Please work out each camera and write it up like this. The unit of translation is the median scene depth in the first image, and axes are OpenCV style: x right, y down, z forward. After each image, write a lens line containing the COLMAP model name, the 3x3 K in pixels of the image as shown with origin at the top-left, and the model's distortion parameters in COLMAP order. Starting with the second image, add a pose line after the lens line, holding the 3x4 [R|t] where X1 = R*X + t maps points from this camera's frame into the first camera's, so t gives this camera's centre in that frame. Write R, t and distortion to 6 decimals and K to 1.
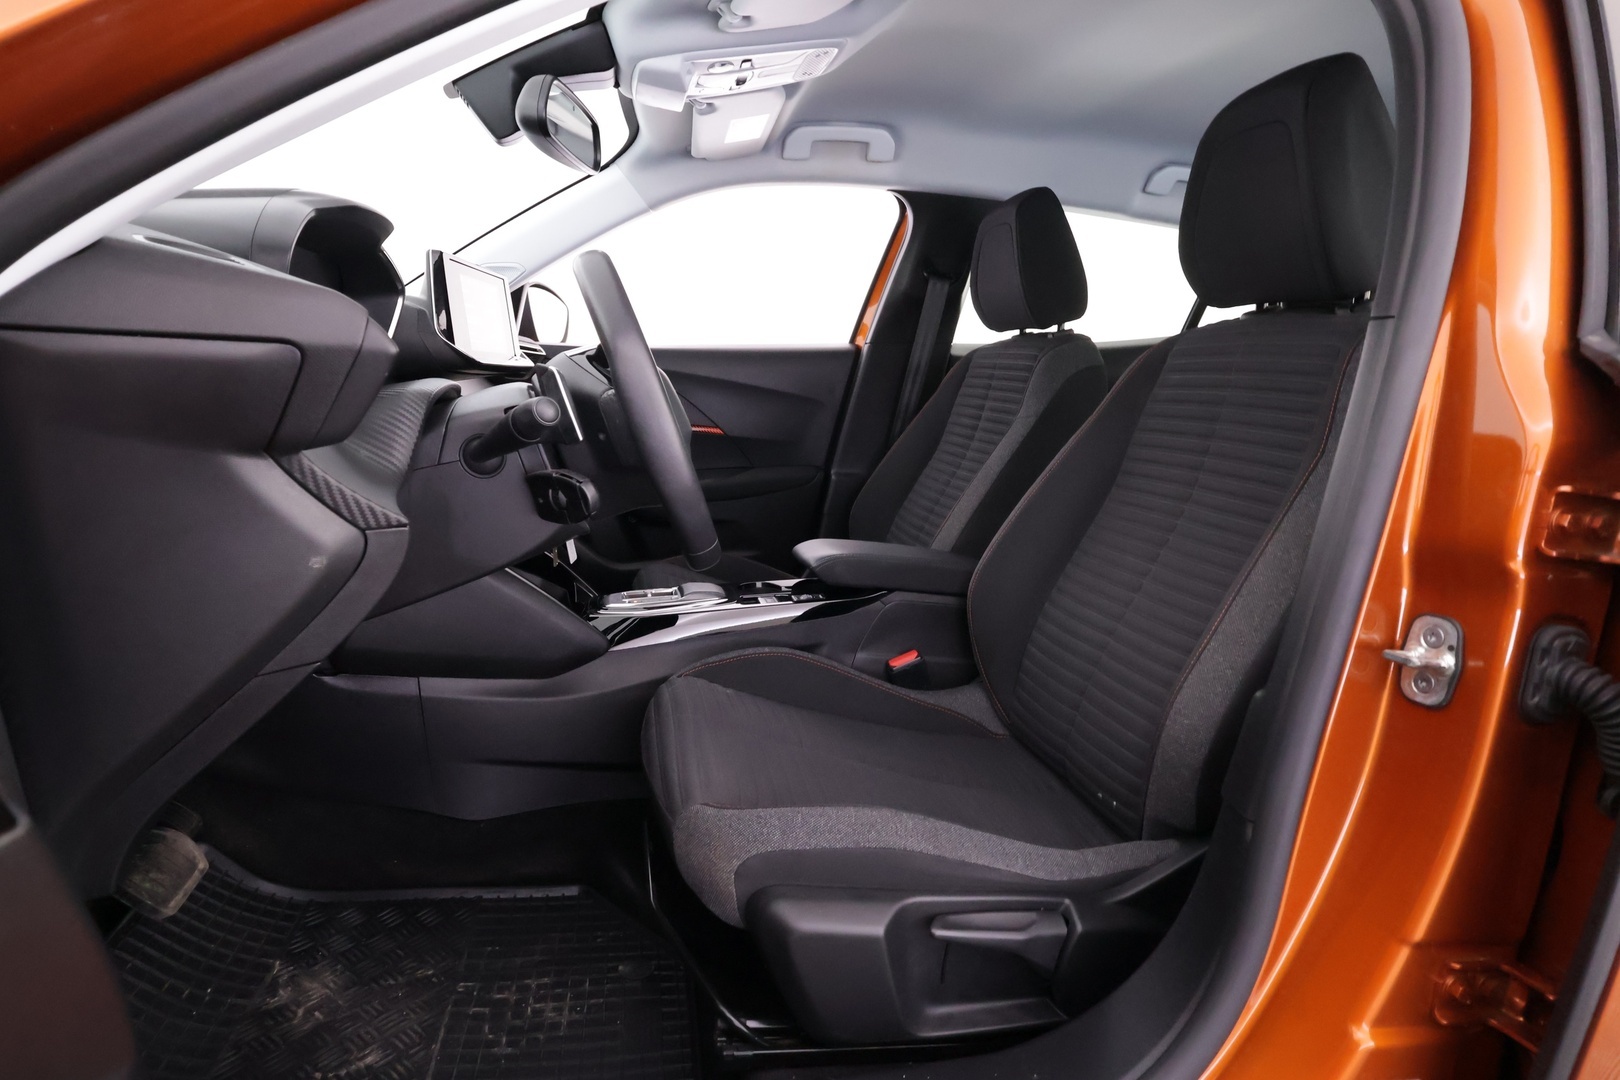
lens RADIAL K [[857.2, 0, 810.0], [0, 857.2, 540.0], [0, 0, 1]] dist [0.001976, -0.000577]
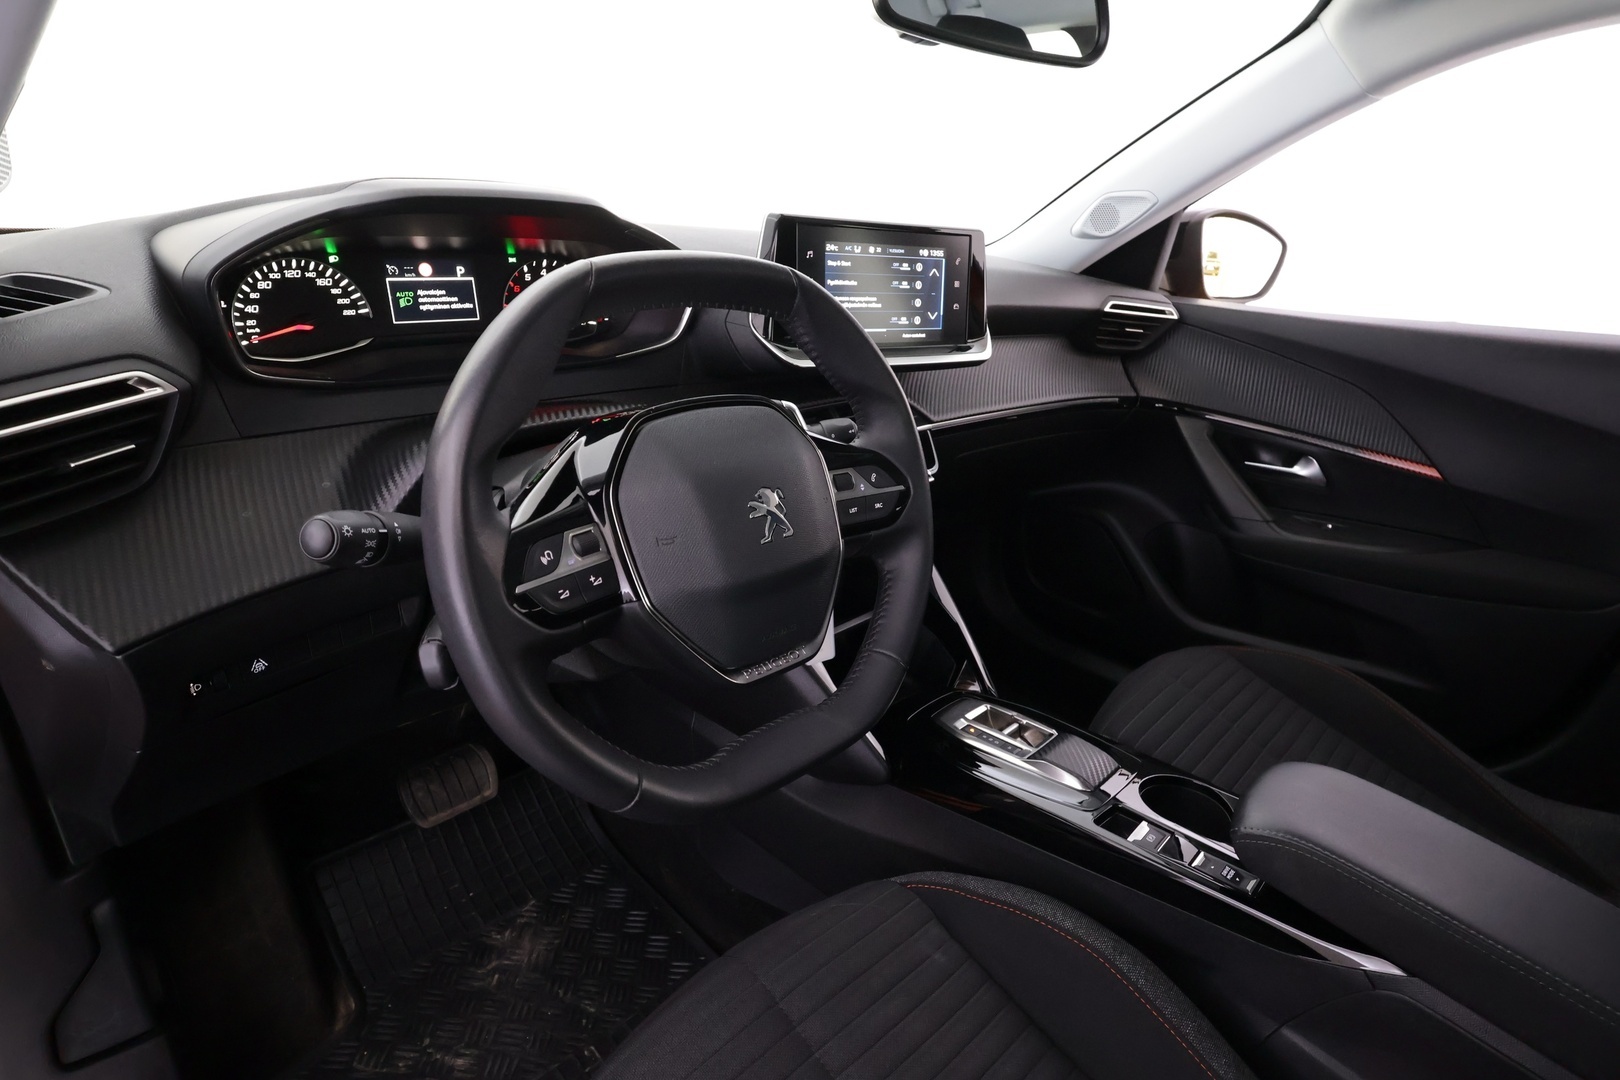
lens RADIAL K [[857.2, 0, 810.0], [0, 857.2, 540.0], [0, 0, 1]] dist [0.001976, -0.000577]
pose [[0.547826, 0.299522, -0.781136, 0.274234], [-0.209327, 0.953087, 0.218651, -0.248183], [0.809981, 0.043730, 0.584824, 0.623286]]
